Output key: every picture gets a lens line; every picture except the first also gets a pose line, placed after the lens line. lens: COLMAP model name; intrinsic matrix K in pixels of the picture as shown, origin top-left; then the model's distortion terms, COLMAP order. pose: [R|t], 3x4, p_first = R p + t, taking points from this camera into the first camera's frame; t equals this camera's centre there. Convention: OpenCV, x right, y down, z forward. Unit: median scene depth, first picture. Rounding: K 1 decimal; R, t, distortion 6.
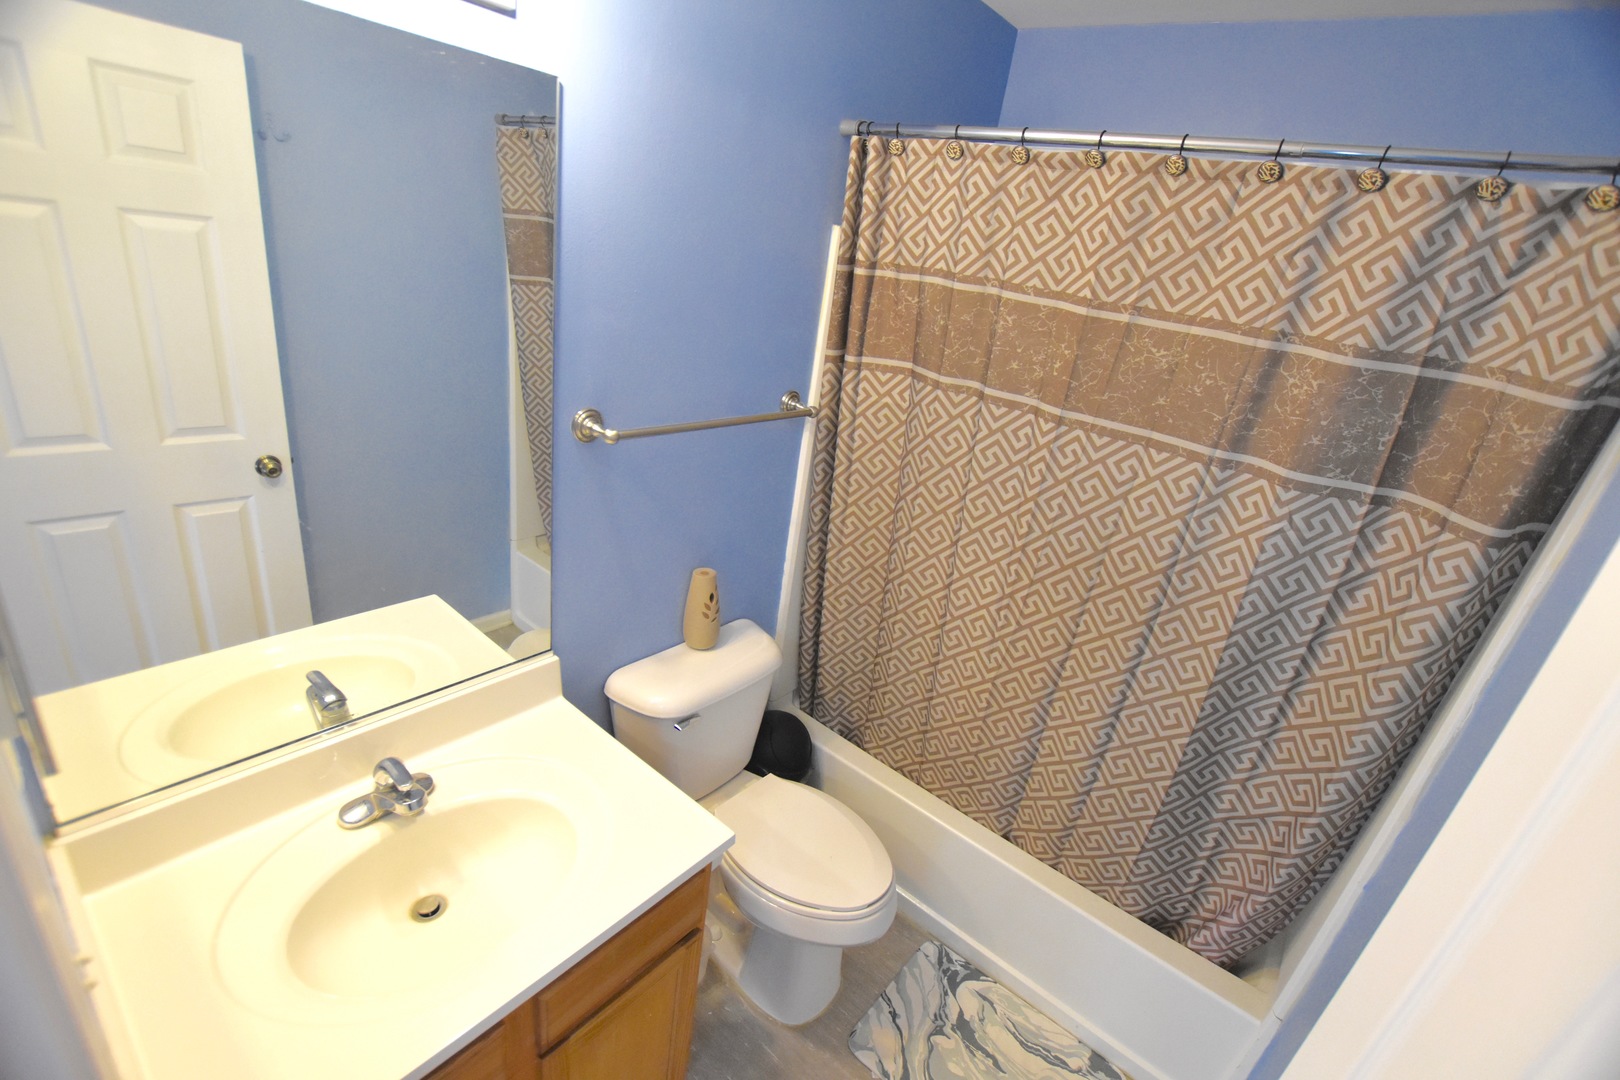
lens RADIAL K [[714.2, 0, 811.9], [0, 714.2, 568.2], [0, 0, 1]] dist [-0.030614, 0.002873]
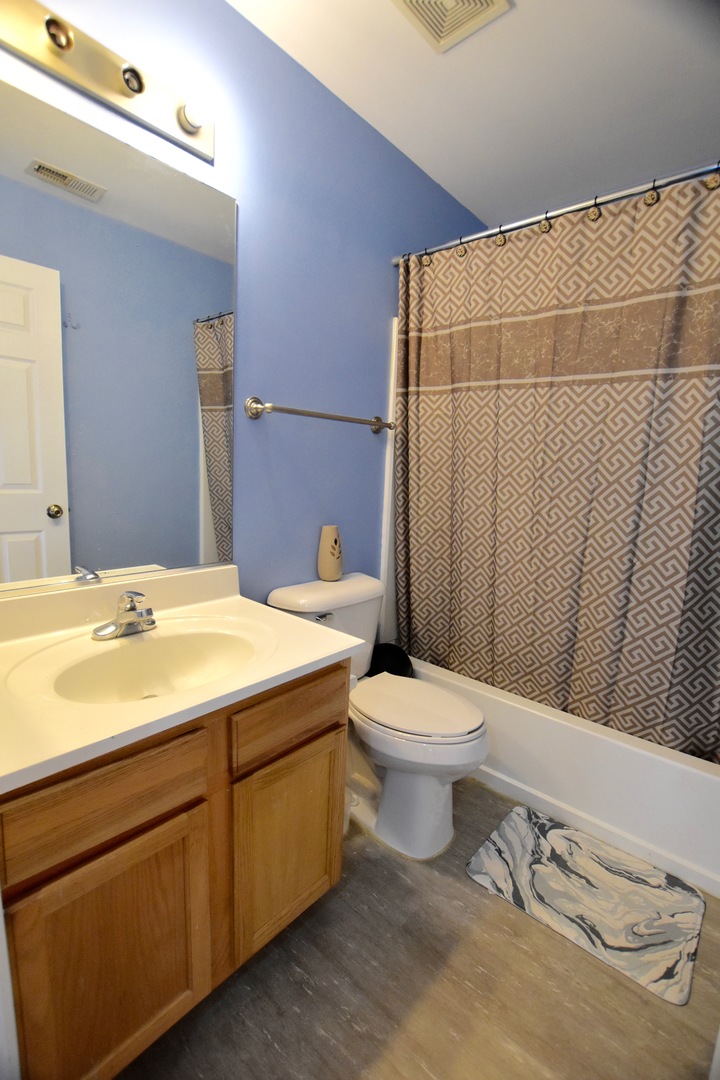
lens RADIAL K [[476.1, 0, 357.8], [0, 476.1, 540.2], [0, 0, 1]] dist [-0.030614, 0.002873]
pose [[0.994009, -0.091899, -0.059163, -0.037386], [0.075112, 0.967604, -0.241040, 0.297397], [0.079397, 0.235153, 0.968710, 0.038613]]
